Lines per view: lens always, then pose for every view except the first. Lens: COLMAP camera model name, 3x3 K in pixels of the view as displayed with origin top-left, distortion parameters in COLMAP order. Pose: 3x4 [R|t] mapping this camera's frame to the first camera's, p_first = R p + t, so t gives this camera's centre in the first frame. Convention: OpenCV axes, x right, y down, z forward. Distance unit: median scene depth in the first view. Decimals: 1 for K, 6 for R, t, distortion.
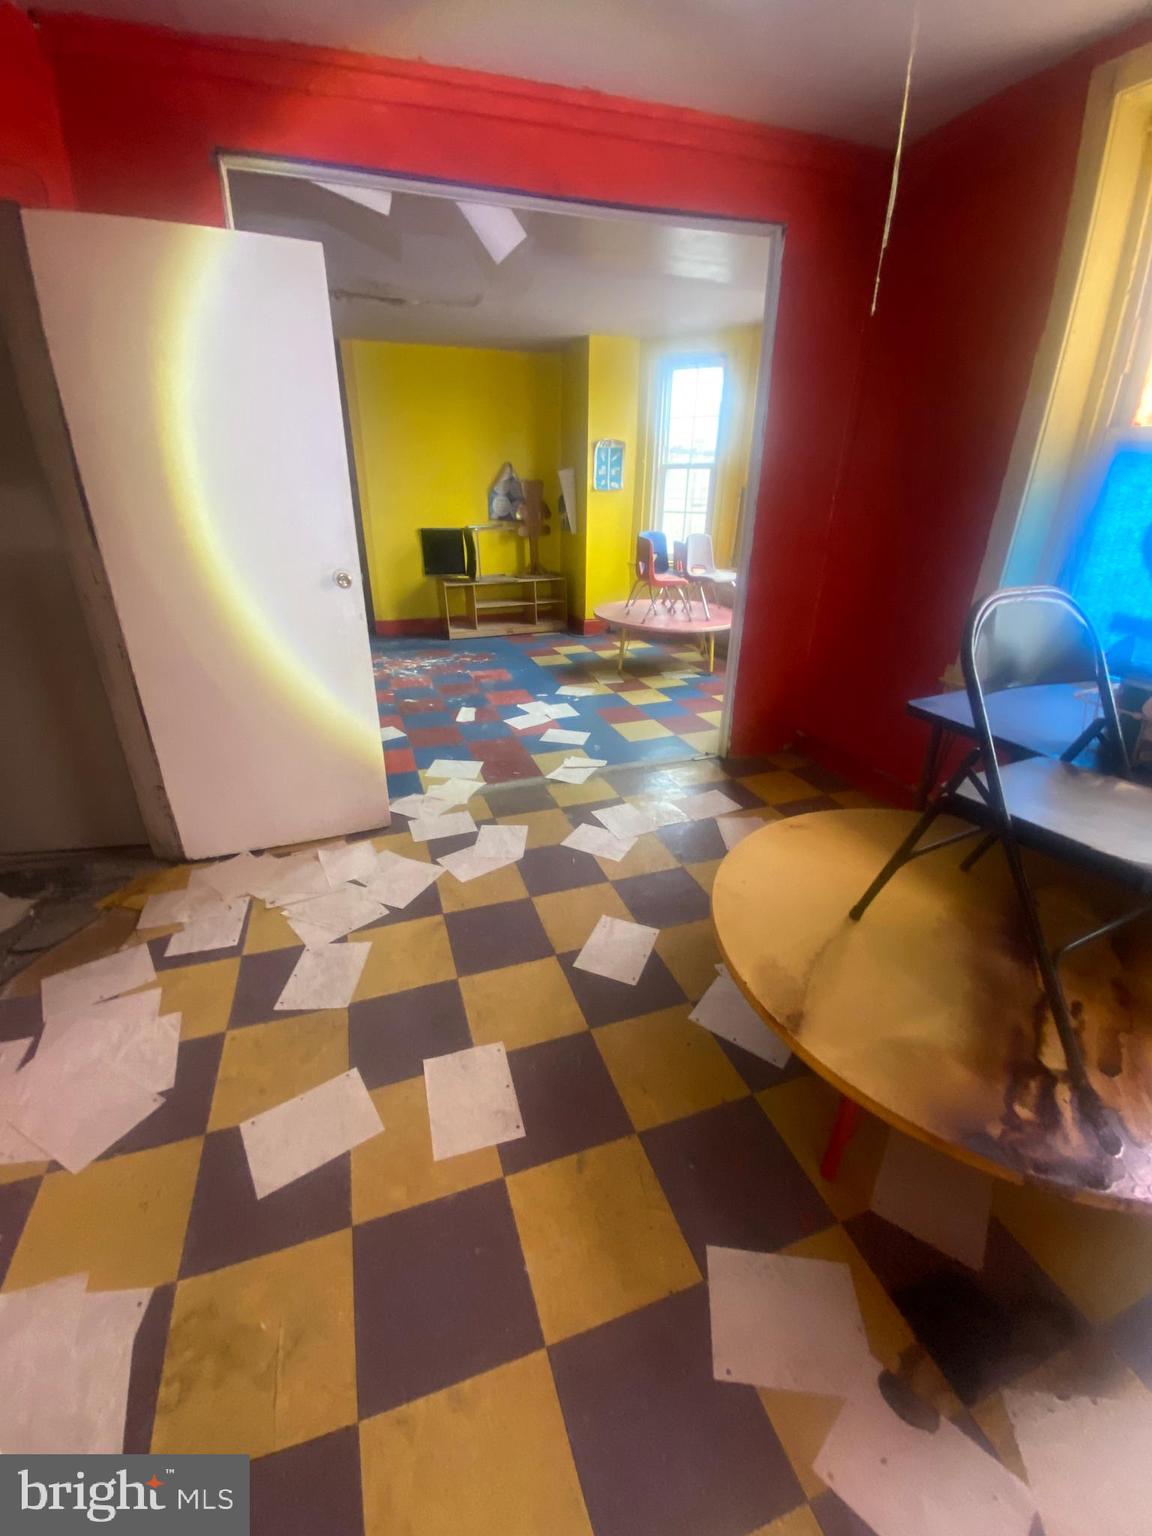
lens RADIAL K [[617.7, 0, 575.7], [0, 617.7, 779.0], [0, 0, 1]] dist [0.025668, -0.023871]
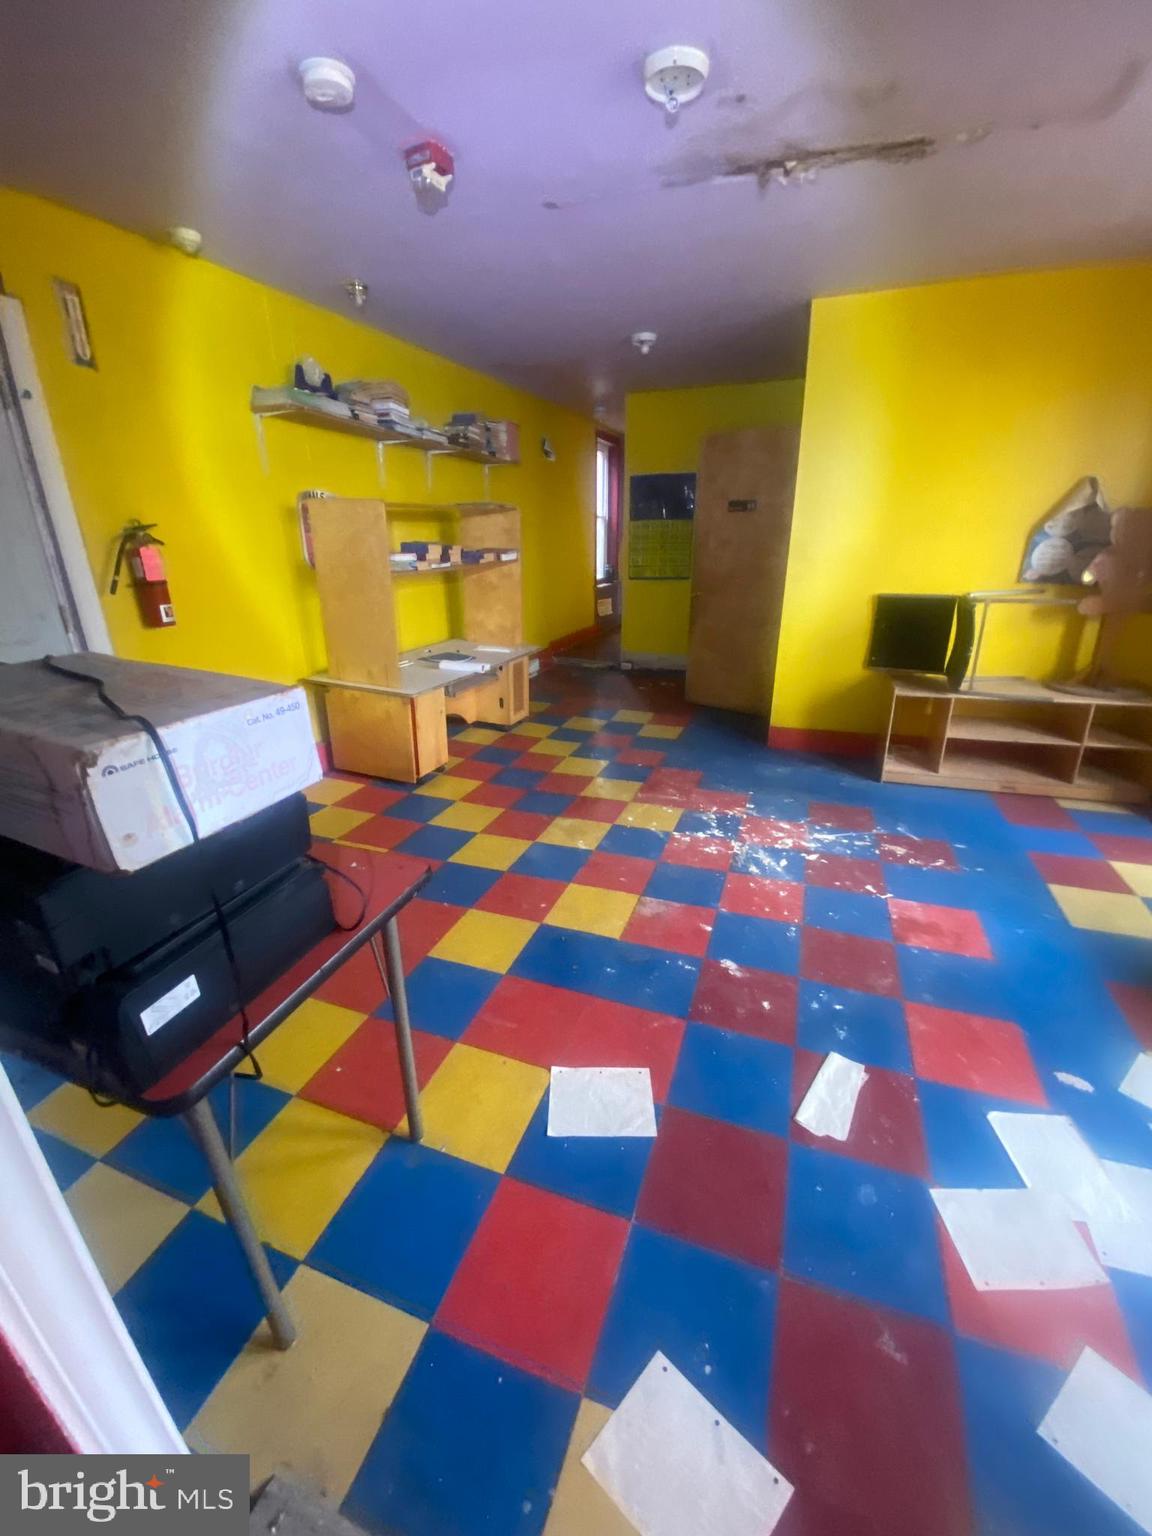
lens RADIAL K [[611.8, 0, 576.0], [0, 611.8, 768.0], [0, 0, 1]] dist [0.019738, -0.023345]
pose [[0.760366, 0.215225, -0.612798, -0.104790], [-0.250498, 0.967681, 0.029045, -0.271380], [0.599244, 0.131420, 0.789706, 0.554882]]
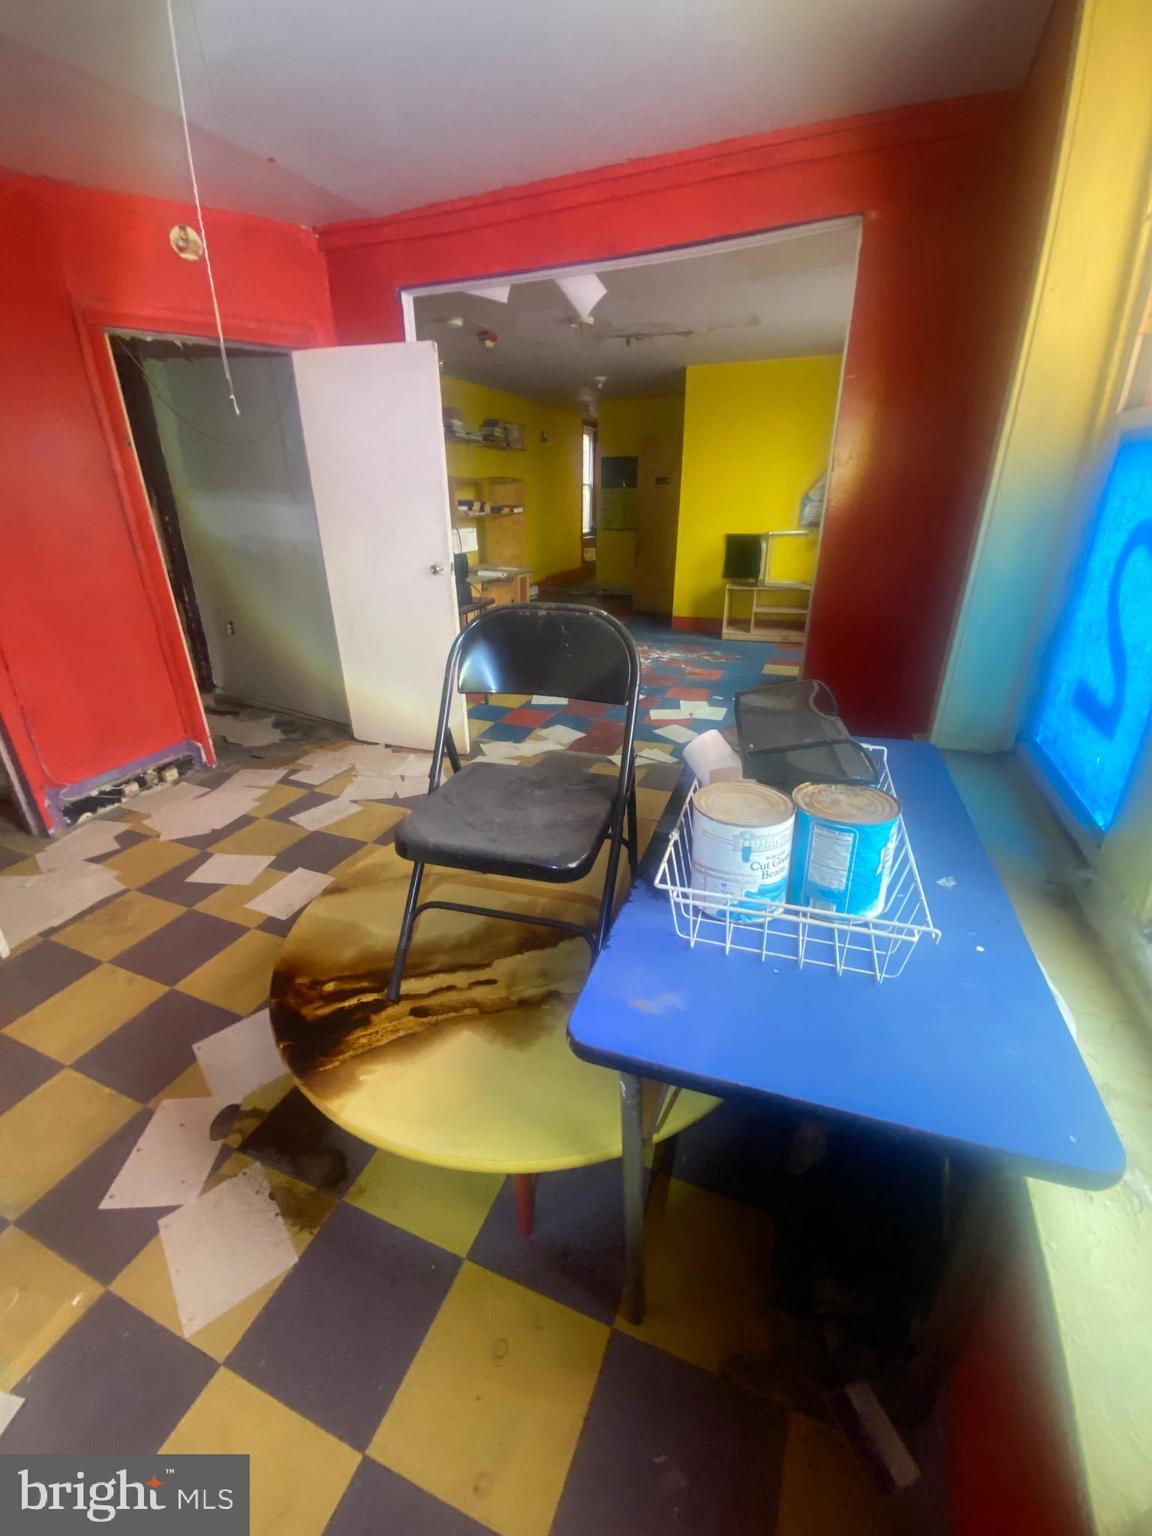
lens RADIAL K [[617.7, 0, 575.7], [0, 617.7, 779.0], [0, 0, 1]] dist [0.025668, -0.023871]
pose [[0.751318, 0.264790, -0.604490, 0.460981], [-0.266509, 0.959701, 0.089144, -0.036888], [0.603734, 0.094126, 0.791609, 0.057338]]
